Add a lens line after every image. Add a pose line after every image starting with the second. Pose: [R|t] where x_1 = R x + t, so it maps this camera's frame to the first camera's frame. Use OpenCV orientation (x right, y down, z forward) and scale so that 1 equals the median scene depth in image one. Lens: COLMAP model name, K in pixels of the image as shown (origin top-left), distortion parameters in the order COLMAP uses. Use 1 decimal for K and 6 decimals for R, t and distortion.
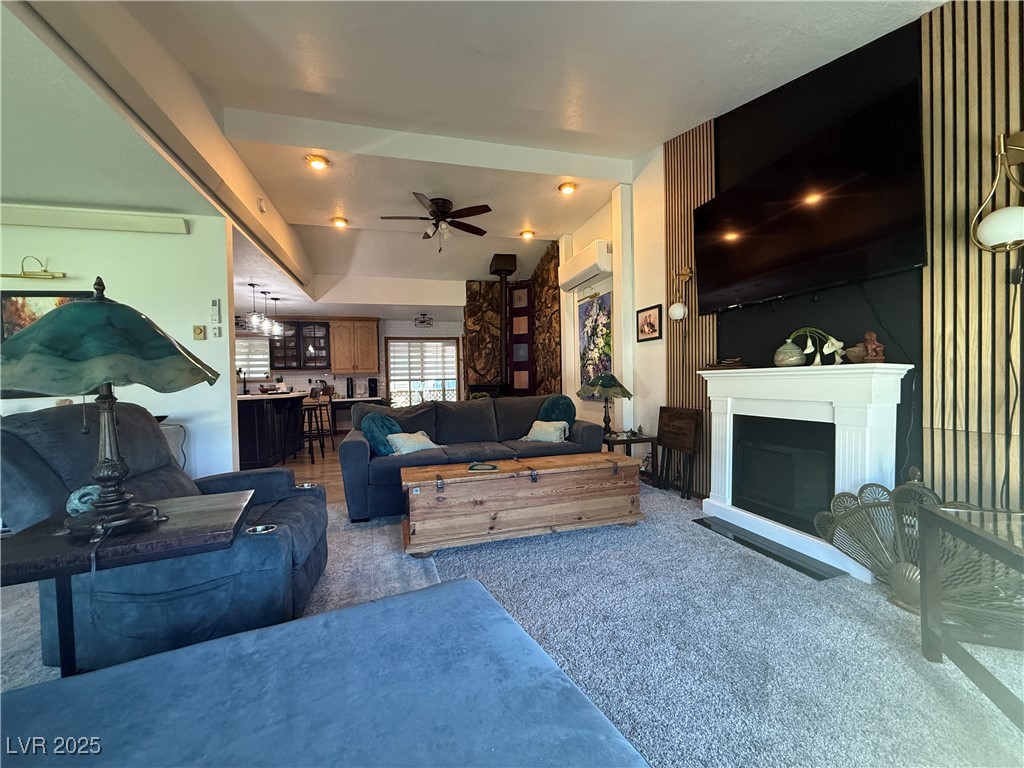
lens RADIAL K [[407.0, 0, 510.8], [0, 407.0, 385.9], [0, 0, 1]] dist [-0.000499, -0.000005]
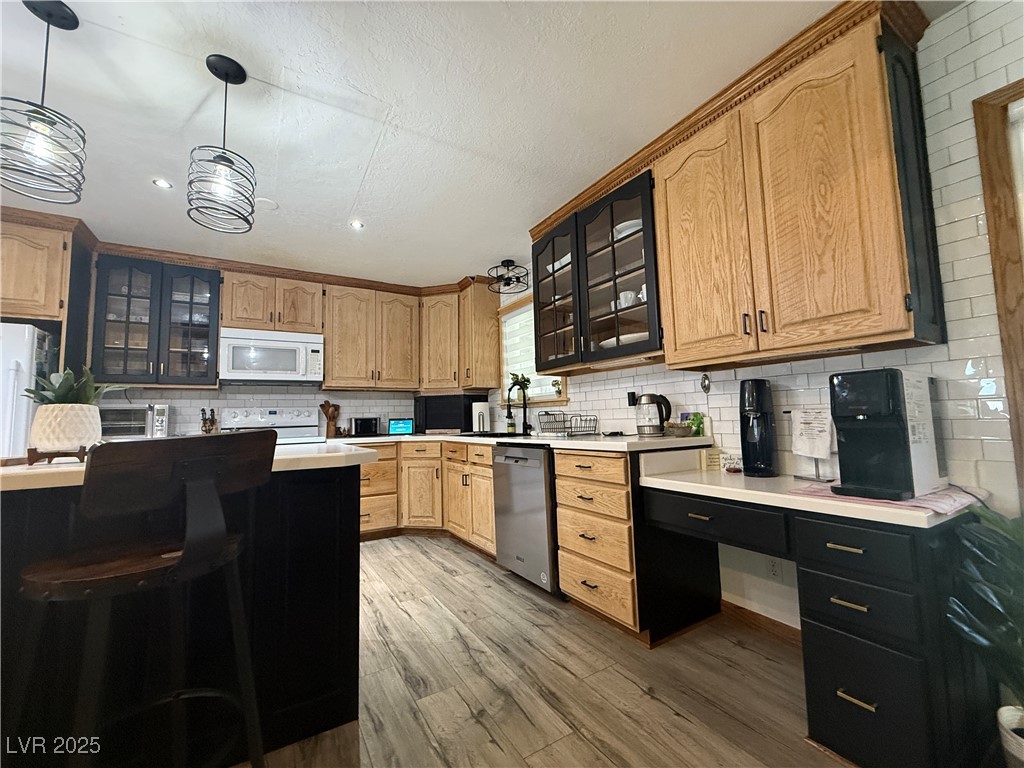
lens RADIAL K [[407.0, 0, 510.6], [0, 407.0, 385.4], [0, 0, 1]] dist [-0.000499, -0.000005]
pose [[0.278513, -0.060580, -0.958520, -0.384911], [0.002546, 0.998052, -0.062338, -0.005866], [0.960429, 0.014922, 0.278125, 1.399122]]
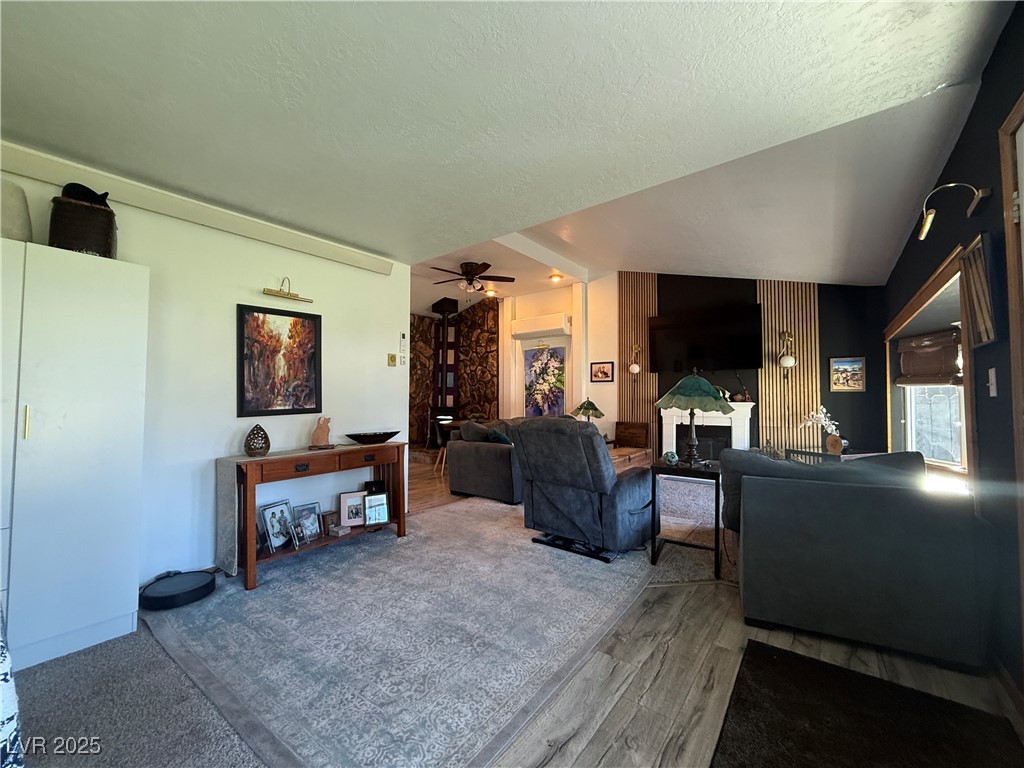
lens RADIAL K [[407.0, 0, 510.2], [0, 407.0, 386.3], [0, 0, 1]] dist [-0.000499, -0.000005]
pose [[0.804362, 0.043605, 0.592537, -0.763901], [-0.011388, 0.998251, -0.058002, 0.004884], [-0.594030, 0.039907, 0.803452, -0.084049]]
